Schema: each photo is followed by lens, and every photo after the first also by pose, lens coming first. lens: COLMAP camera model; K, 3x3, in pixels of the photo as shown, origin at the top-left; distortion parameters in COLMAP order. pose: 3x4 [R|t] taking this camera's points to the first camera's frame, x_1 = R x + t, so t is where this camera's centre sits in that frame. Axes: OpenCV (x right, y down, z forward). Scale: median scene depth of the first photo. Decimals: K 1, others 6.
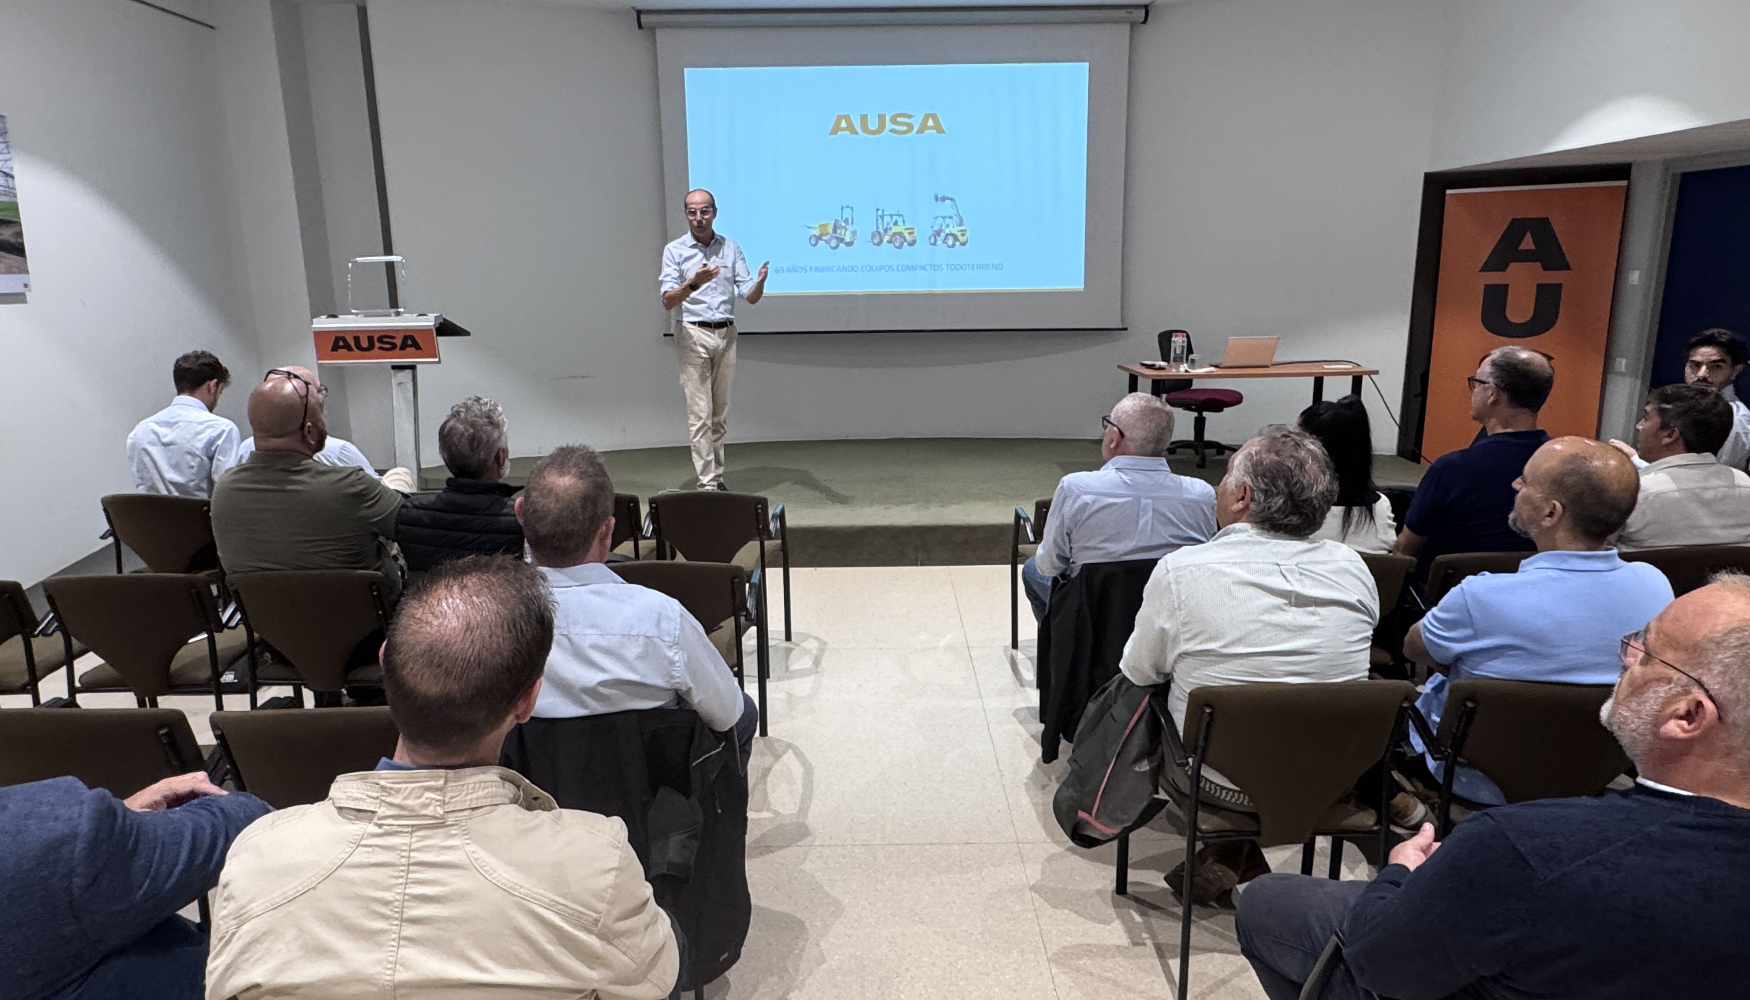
lens RADIAL K [[1016.8, 0, 872.7], [0, 1016.8, 498.9], [0, 0, 1]] dist [-0.007353, -0.001823]
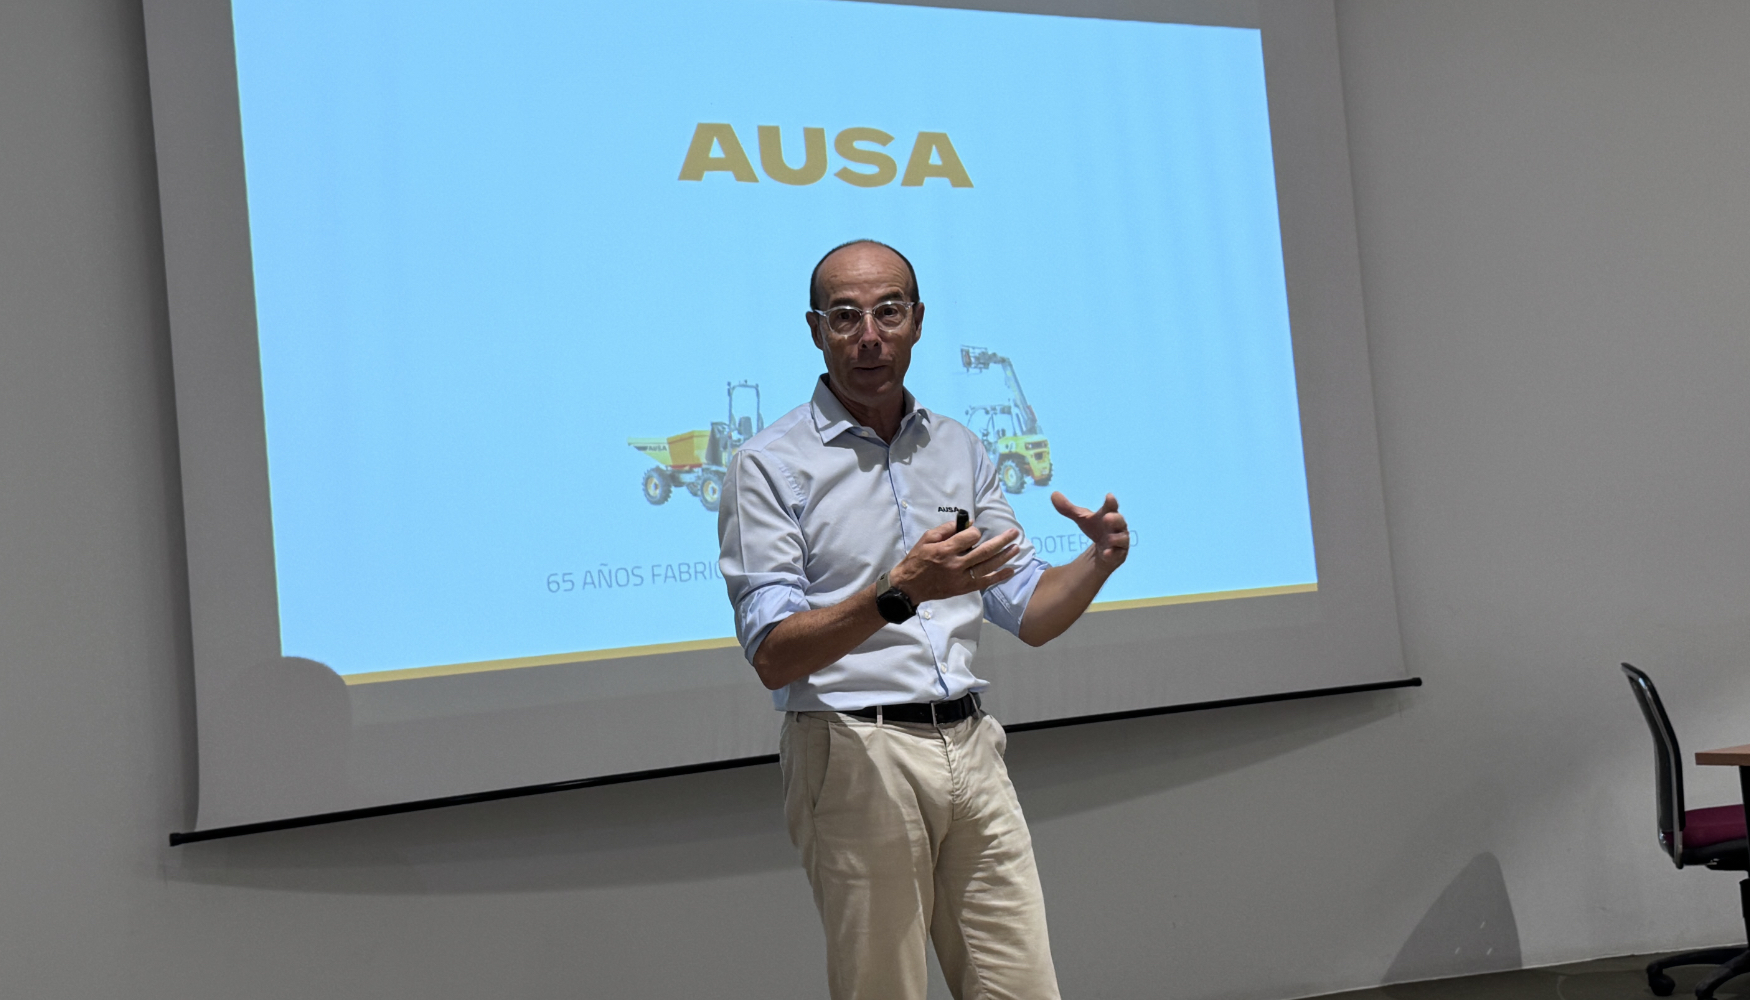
lens RADIAL K [[2250.5, 0, 877.6], [0, 2250.5, 504.2], [0, 0, 1]] dist [0.020622, 0.000000]
pose [[0.849531, -0.036445, 0.526279, -0.381937], [0.191206, 0.951049, -0.242788, -0.065267], [-0.491668, 0.306884, 0.814914, 0.400294]]
